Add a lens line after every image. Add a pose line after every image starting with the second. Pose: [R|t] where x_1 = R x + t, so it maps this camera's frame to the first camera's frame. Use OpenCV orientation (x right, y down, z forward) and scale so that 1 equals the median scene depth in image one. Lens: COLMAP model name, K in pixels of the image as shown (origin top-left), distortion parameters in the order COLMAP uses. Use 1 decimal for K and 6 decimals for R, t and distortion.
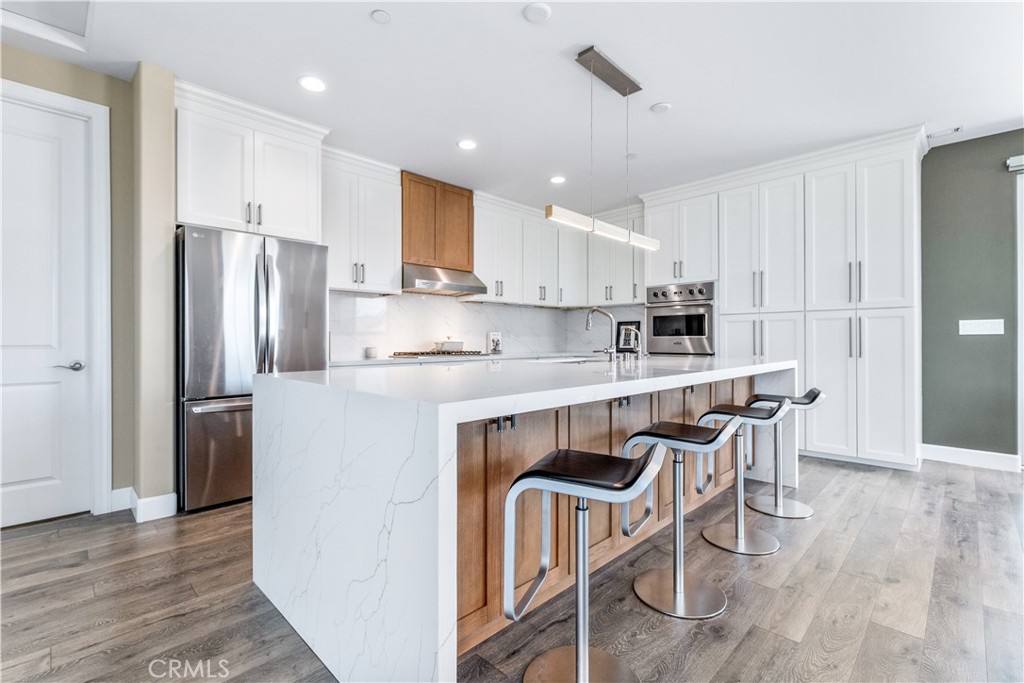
lens RADIAL K [[471.1, 0, 530.1], [0, 471.1, 344.0], [0, 0, 1]] dist [0.002437, -0.001260]
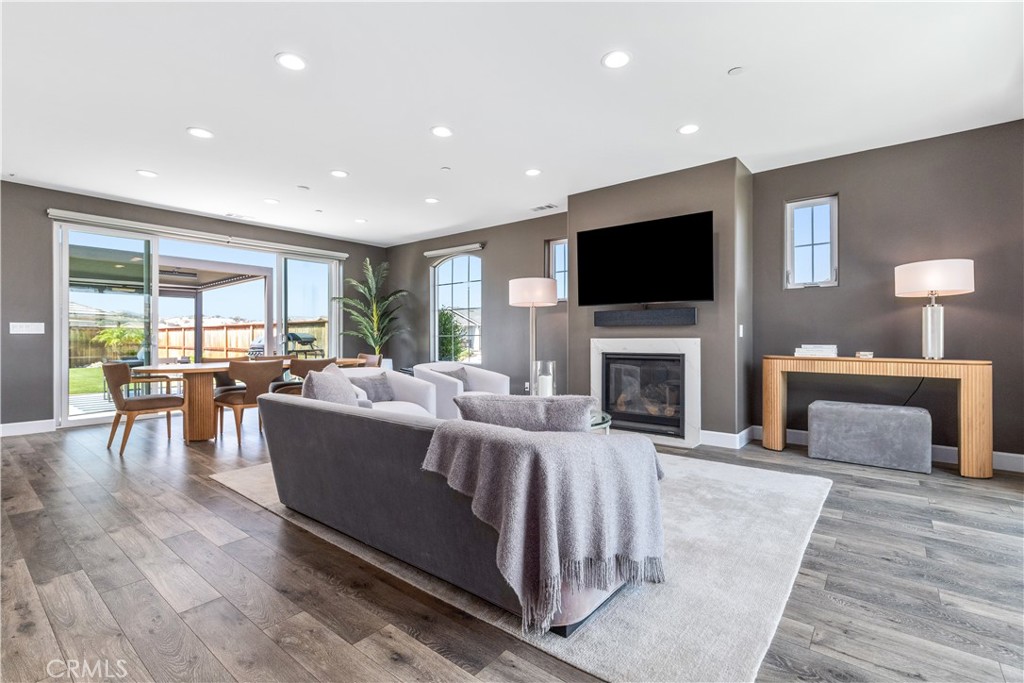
lens RADIAL K [[471.1, 0, 527.8], [0, 471.1, 332.0], [0, 0, 1]] dist [0.002437, -0.001260]
pose [[-0.081545, 0.014904, 0.996558, -0.405731], [0.013220, 0.999816, -0.013871, 0.010010], [-0.996582, 0.012043, -0.081727, -0.247662]]
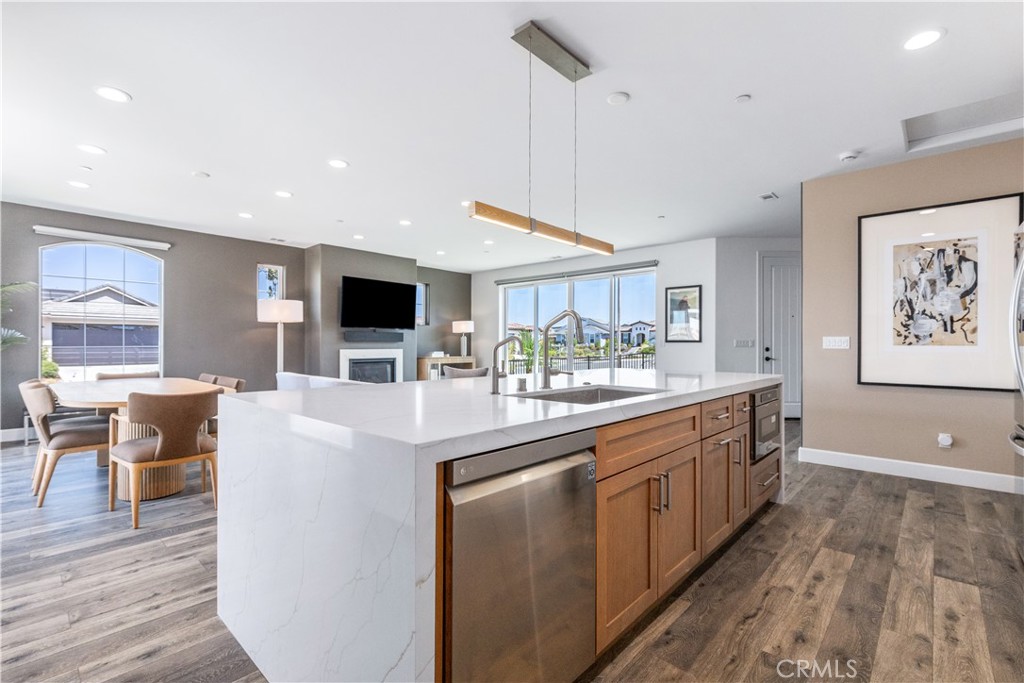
lens RADIAL K [[471.1, 0, 510.5], [0, 471.1, 344.5], [0, 0, 1]] dist [0.002437, -0.001260]
pose [[-0.999897, 0.001387, -0.014289, 0.168370], [0.001221, 0.999932, 0.011583, -0.025211], [0.014304, 0.011564, -0.999831, 1.202735]]
